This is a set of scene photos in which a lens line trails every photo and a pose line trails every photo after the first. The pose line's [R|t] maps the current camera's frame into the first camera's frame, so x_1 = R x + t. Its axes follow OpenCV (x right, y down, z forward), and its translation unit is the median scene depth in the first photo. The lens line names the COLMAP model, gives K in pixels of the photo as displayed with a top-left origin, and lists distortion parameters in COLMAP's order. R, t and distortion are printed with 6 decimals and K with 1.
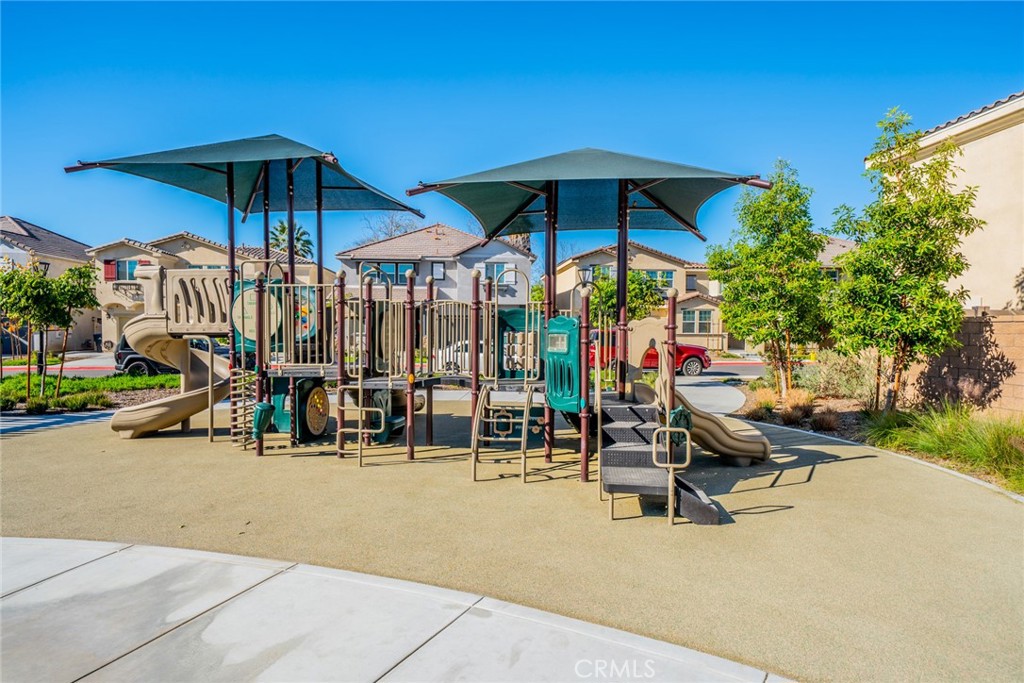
lens RADIAL K [[584.5, 0, 512.0], [0, 584.5, 341.5], [0, 0, 1]] dist [0.028918, 0.000487]
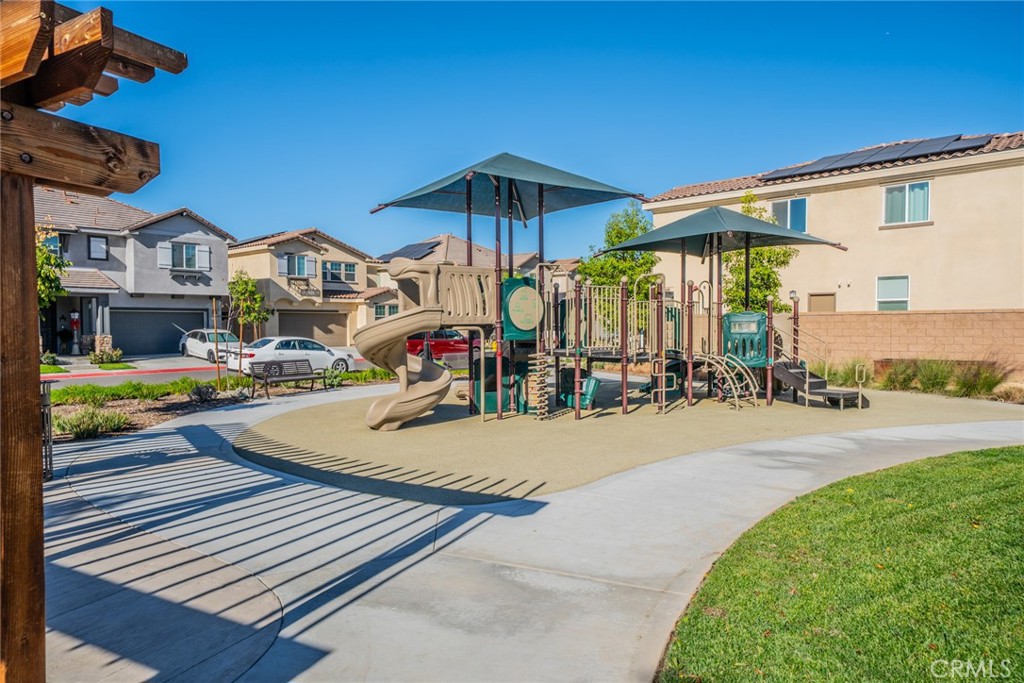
lens RADIAL K [[679.3, 0, 512.0], [0, 679.3, 341.5], [0, 0, 1]] dist [0.051627, -0.001887]
pose [[0.741549, -0.022426, 0.670524, -0.337135], [0.018887, 0.999743, 0.012548, -0.001667], [-0.670633, 0.003359, 0.741782, -0.013663]]
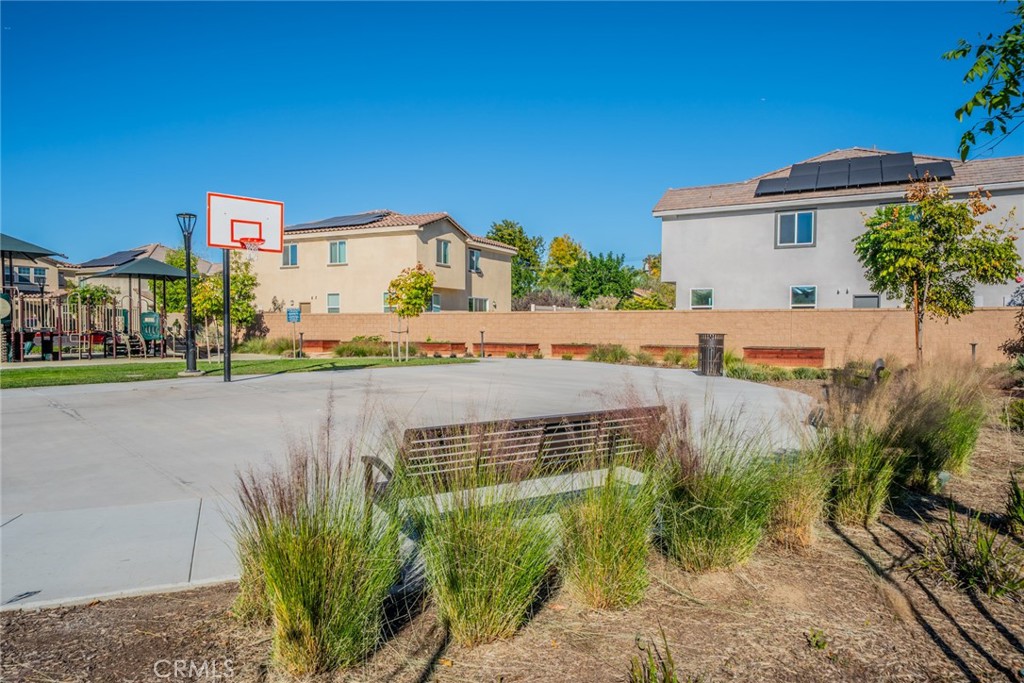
lens RADIAL K [[679.3, 0, 512.0], [0, 679.3, 341.5], [0, 0, 1]] dist [0.051627, -0.001887]
pose [[0.549572, -0.019295, 0.835223, -0.414027], [0.016682, 0.999787, 0.012120, 0.022980], [-0.835280, 0.007273, 0.549777, -0.577617]]
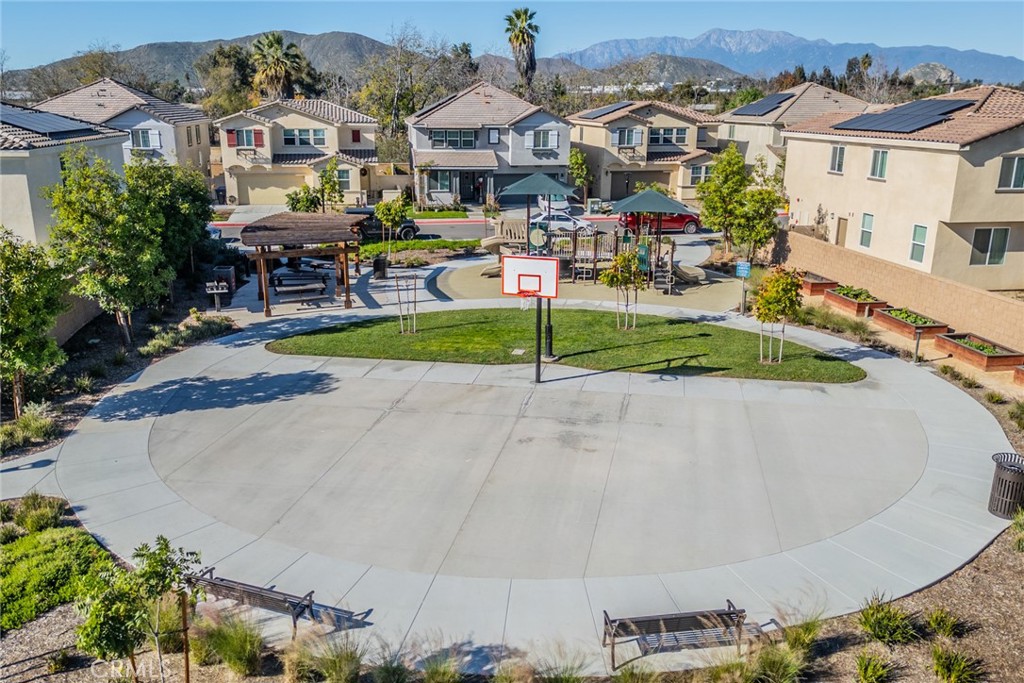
lens RADIAL K [[858.5, 0, 512.0], [0, 858.5, 341.5], [0, 0, 1]] dist [0.082387, -0.077946]
pose [[0.997736, -0.011885, 0.066189, -0.216356], [-0.004911, 0.968751, 0.247986, -0.155132], [-0.067068, -0.247750, 0.966500, -0.847196]]
